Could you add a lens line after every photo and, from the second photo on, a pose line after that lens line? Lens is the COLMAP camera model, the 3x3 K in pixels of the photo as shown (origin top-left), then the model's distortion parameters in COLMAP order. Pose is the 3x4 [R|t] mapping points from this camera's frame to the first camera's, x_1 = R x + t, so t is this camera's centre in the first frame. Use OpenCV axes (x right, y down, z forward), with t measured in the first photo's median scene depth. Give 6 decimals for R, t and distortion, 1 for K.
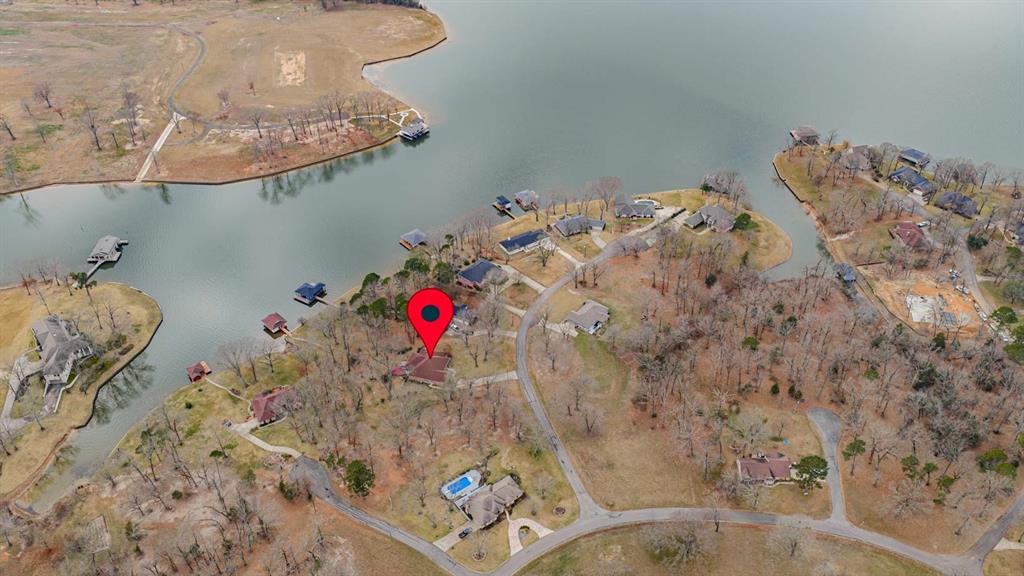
lens RADIAL K [[850.3, 0, 518.0], [0, 850.3, 290.3], [0, 0, 1]] dist [0.010591, -0.040770]
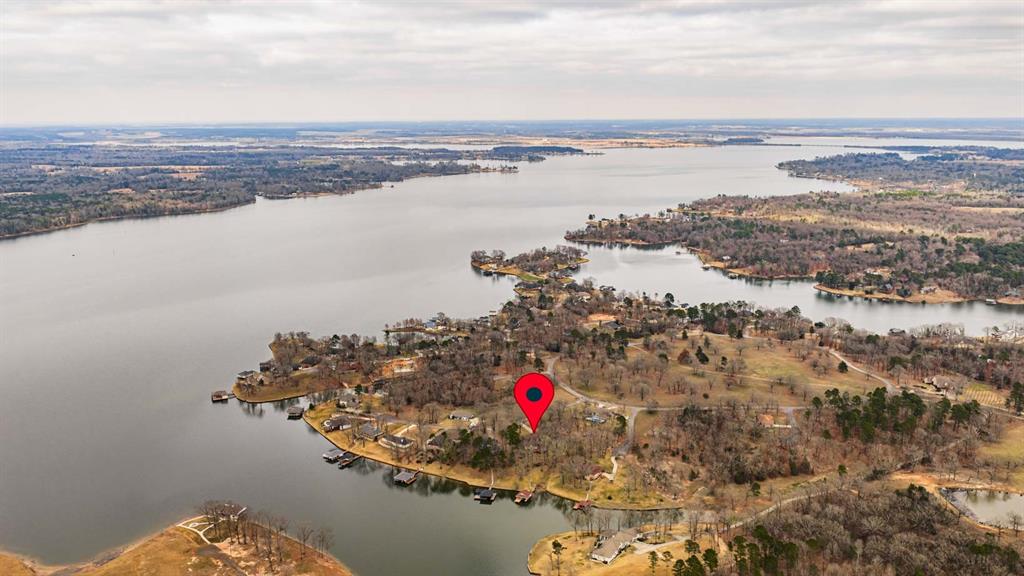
lens RADIAL K [[850.3, 0, 511.9], [0, 850.3, 289.2], [0, 0, 1]] dist [0.010591, -0.040770]
pose [[-0.356272, -0.200431, 0.912632, -1.671489], [0.587816, 0.711156, 0.385654, -0.855341], [-0.726321, 0.673858, -0.135548, 1.059150]]
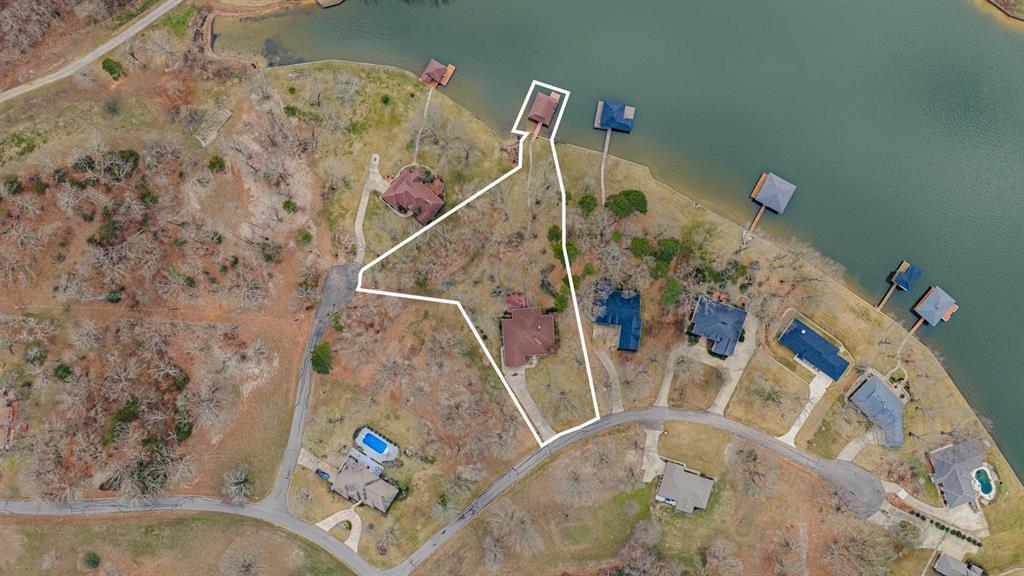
lens RADIAL K [[850.3, 0, 512.1], [0, 850.3, 288.0], [0, 0, 1]] dist [0.010591, -0.040770]
pose [[0.355720, 0.934593, -0.000133, -0.154240], [-0.579541, 0.220694, 0.784491, -0.570972], [0.733209, -0.278982, 0.620140, 0.483602]]
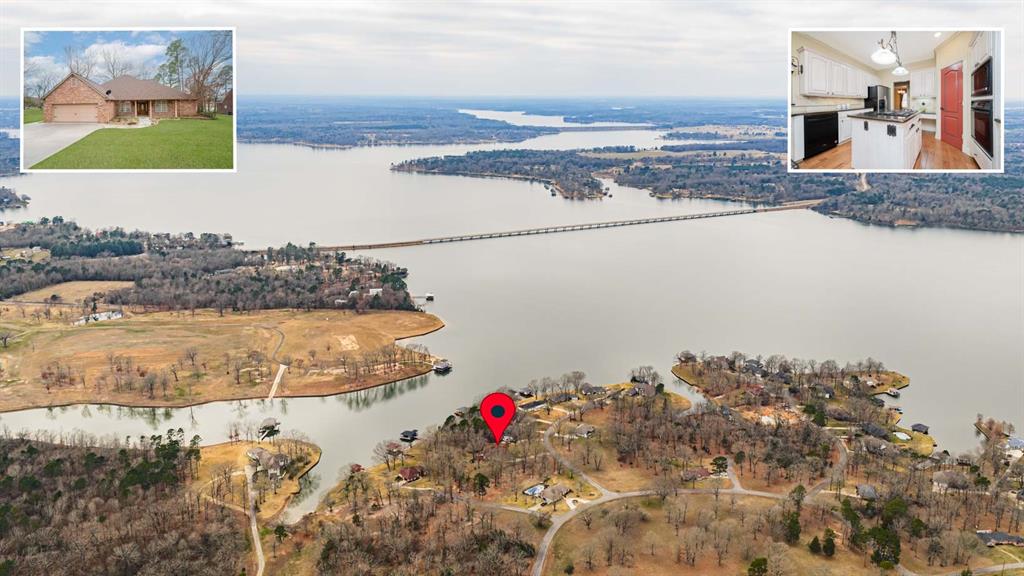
lens RADIAL K [[850.3, 0, 509.6], [0, 850.3, 288.9], [0, 0, 1]] dist [0.010591, -0.040770]
pose [[0.991333, -0.032005, 0.127415, -0.288072], [0.083585, 0.901903, -0.423774, 0.519220], [-0.101353, 0.430752, 0.896761, -0.679794]]
